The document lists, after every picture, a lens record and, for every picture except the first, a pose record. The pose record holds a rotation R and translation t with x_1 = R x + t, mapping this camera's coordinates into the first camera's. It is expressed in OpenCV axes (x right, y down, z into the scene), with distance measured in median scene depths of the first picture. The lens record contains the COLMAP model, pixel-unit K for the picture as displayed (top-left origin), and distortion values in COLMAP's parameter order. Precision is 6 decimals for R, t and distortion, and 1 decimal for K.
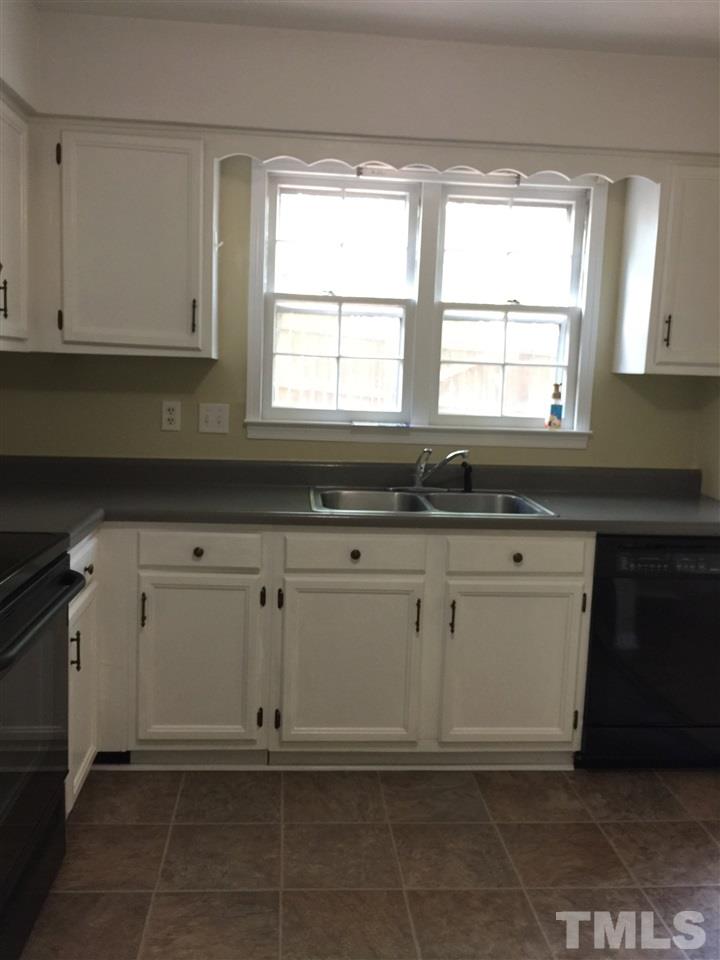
lens RADIAL K [[827.0, 0, 364.8], [0, 827.0, 478.6], [0, 0, 1]] dist [0.109624, -0.149850]
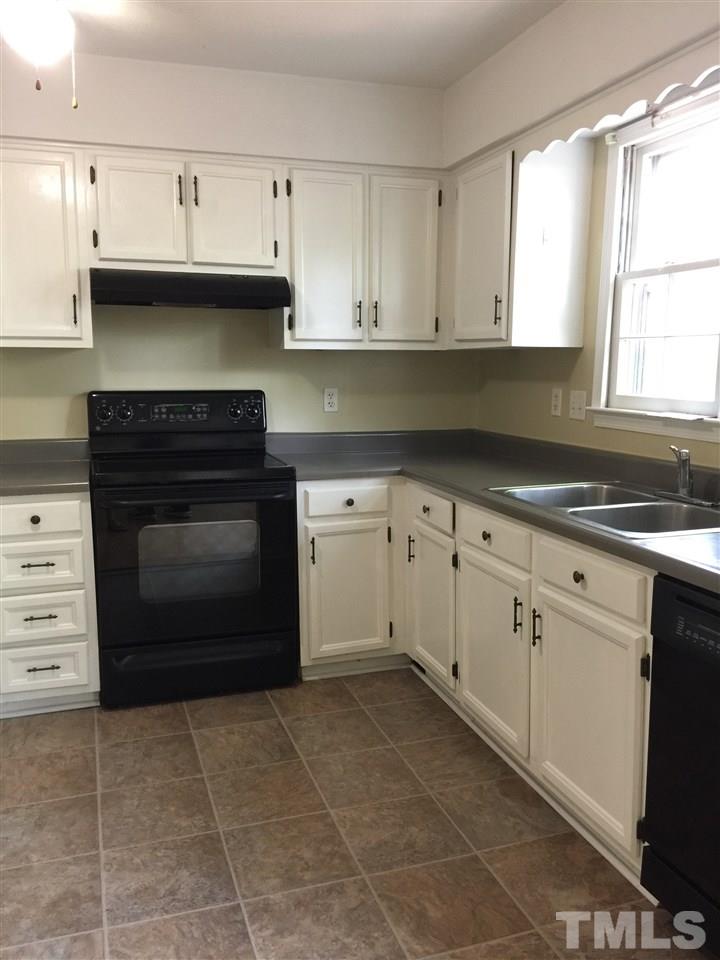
lens RADIAL K [[827.0, 0, 364.8], [0, 827.0, 478.6], [0, 0, 1]] dist [0.109624, -0.149850]
pose [[0.240579, 0.104055, -0.965036, 0.879316], [-0.123234, 0.989466, 0.075968, -0.033717], [0.962775, 0.100649, 0.250868, 0.579521]]
